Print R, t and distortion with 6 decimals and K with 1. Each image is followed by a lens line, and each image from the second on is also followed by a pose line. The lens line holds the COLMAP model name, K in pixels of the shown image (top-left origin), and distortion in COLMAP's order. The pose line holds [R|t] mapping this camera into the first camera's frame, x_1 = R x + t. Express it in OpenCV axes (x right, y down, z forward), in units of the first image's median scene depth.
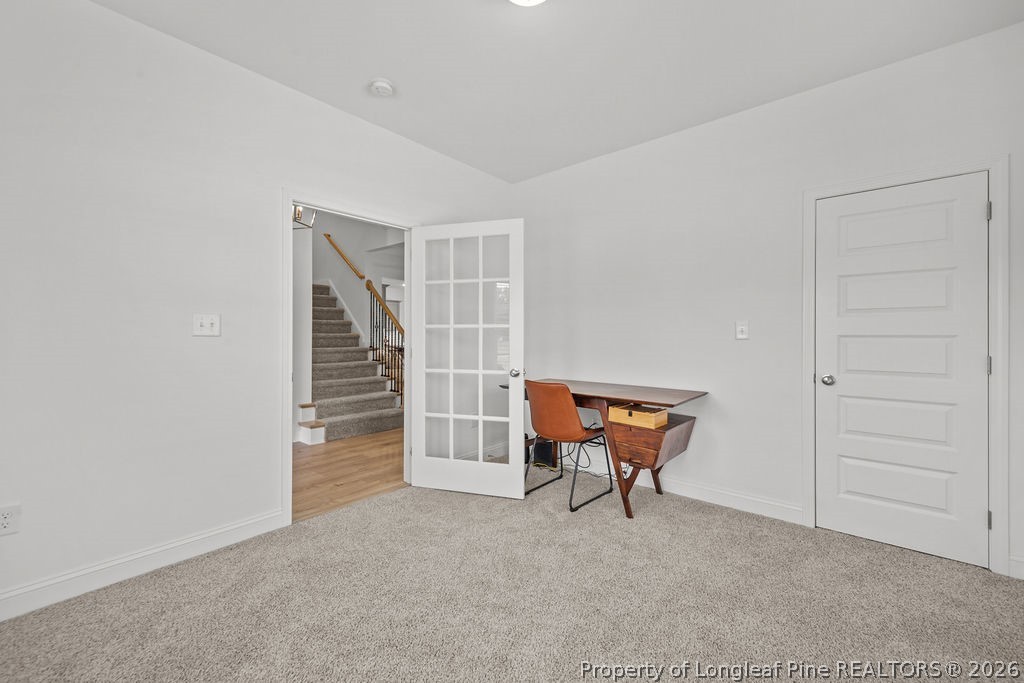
lens RADIAL K [[415.2, 0, 511.0], [0, 415.2, 336.3], [0, 0, 1]] dist [0.008517, -0.000641]
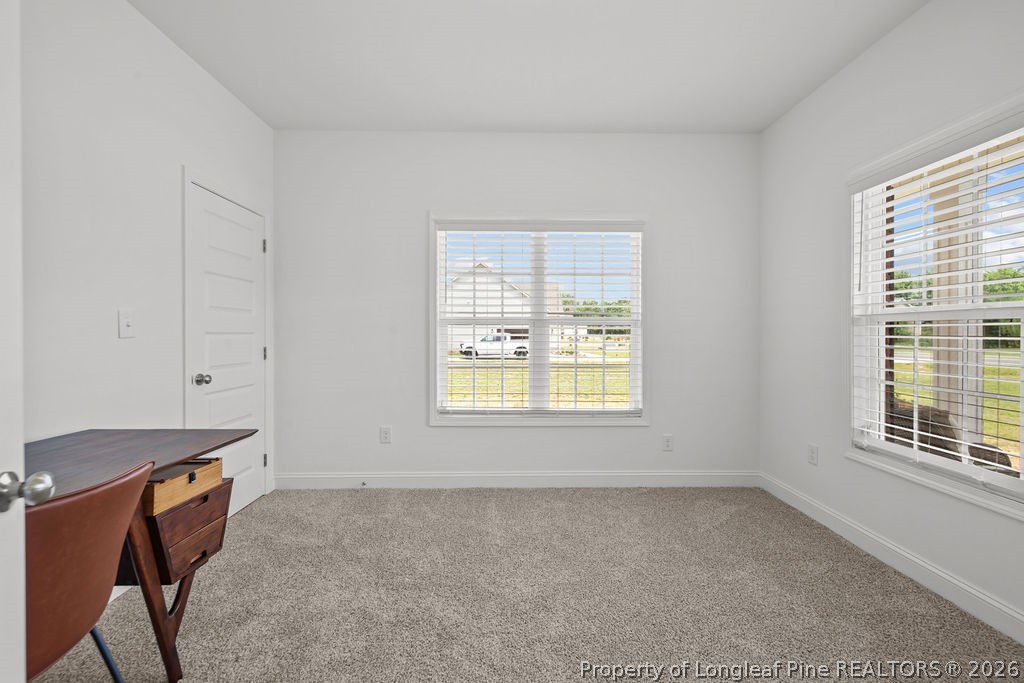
lens RADIAL K [[415.2, 0, 511.0], [0, 415.2, 336.3], [0, 0, 1]] dist [0.008517, -0.000641]
pose [[-0.667361, -0.008510, 0.744686, -0.408996], [-0.001938, 0.999951, 0.009690, -0.000500], [-0.744732, 0.005023, -0.667345, 1.121338]]
